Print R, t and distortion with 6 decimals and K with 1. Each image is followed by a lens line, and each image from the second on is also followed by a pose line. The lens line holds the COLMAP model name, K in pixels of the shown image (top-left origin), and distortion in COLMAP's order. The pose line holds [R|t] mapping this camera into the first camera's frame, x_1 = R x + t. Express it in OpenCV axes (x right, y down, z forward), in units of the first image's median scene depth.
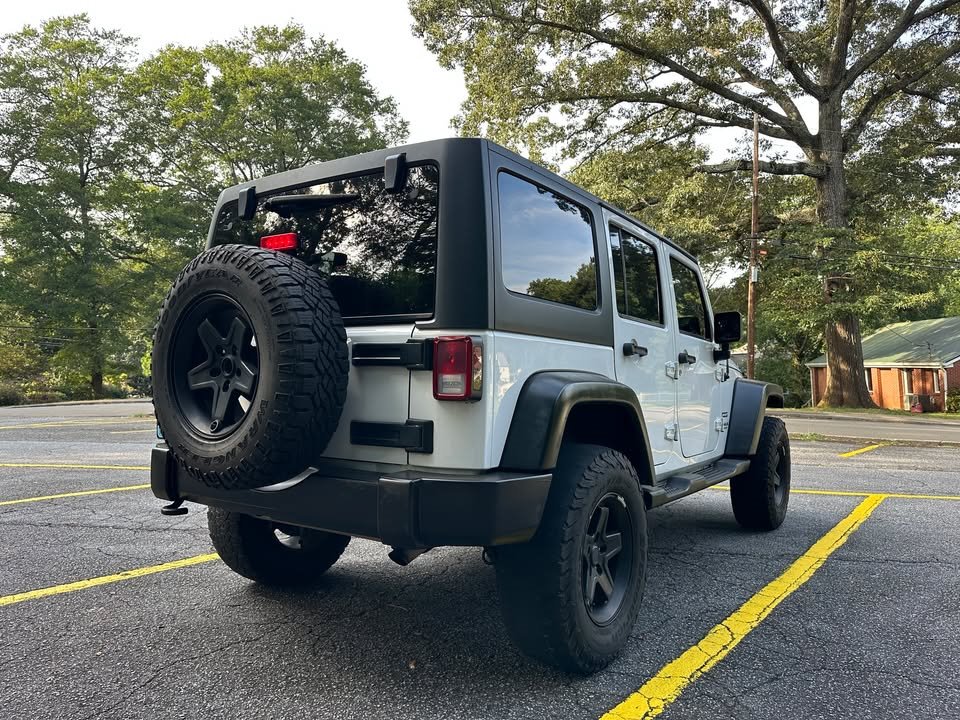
lens RADIAL K [[685.0, 0, 480.0], [0, 685.0, 360.0], [0, 0, 1]] dist [0.055669, -0.059150]
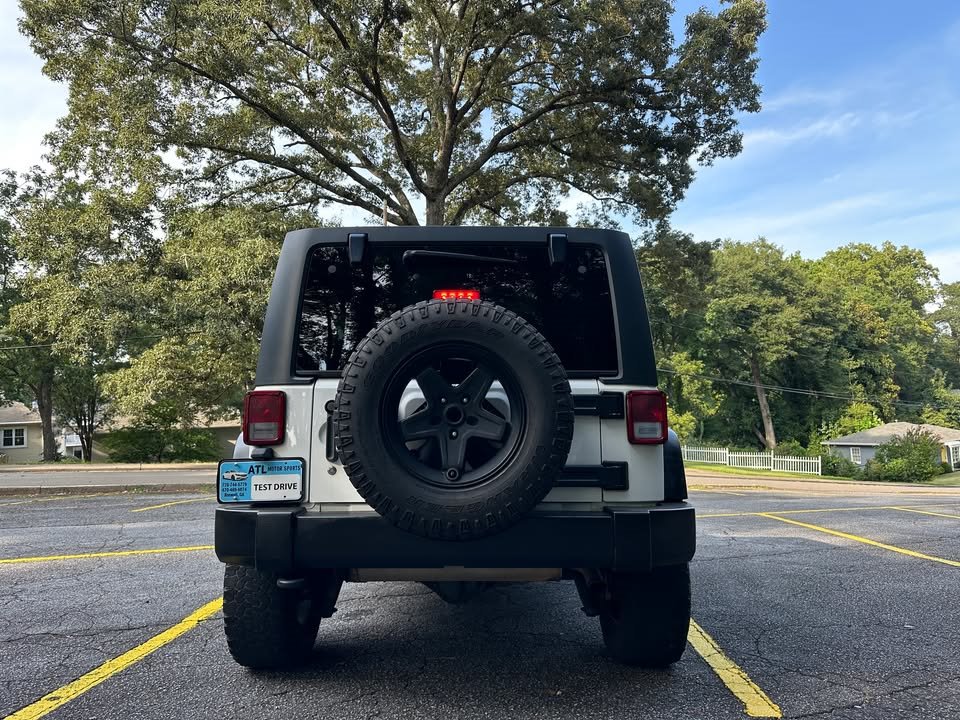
lens RADIAL K [[685.0, 0, 480.0], [0, 685.0, 360.0], [0, 0, 1]] dist [0.055669, -0.059150]
pose [[0.813940, 0.050601, 0.578741, -0.091241], [-0.000129, 0.996215, -0.086920, 0.001638], [-0.580949, 0.070673, 0.810866, 0.016764]]
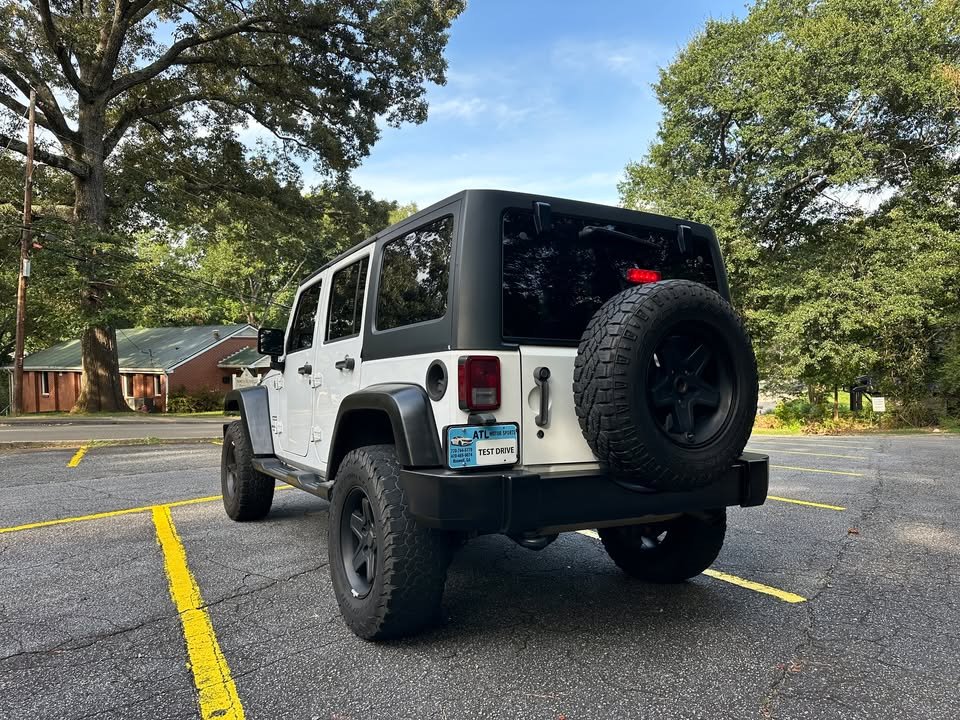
lens RADIAL K [[678.9, 0, 491.3], [0, 678.9, 358.2], [0, 0, 1]] dist [0.075845, -0.053294]
pose [[0.429948, 0.029119, 0.902384, -0.123980], [-0.020724, 0.999535, -0.022380, 0.000613], [-0.902616, -0.009078, 0.430352, 0.050129]]
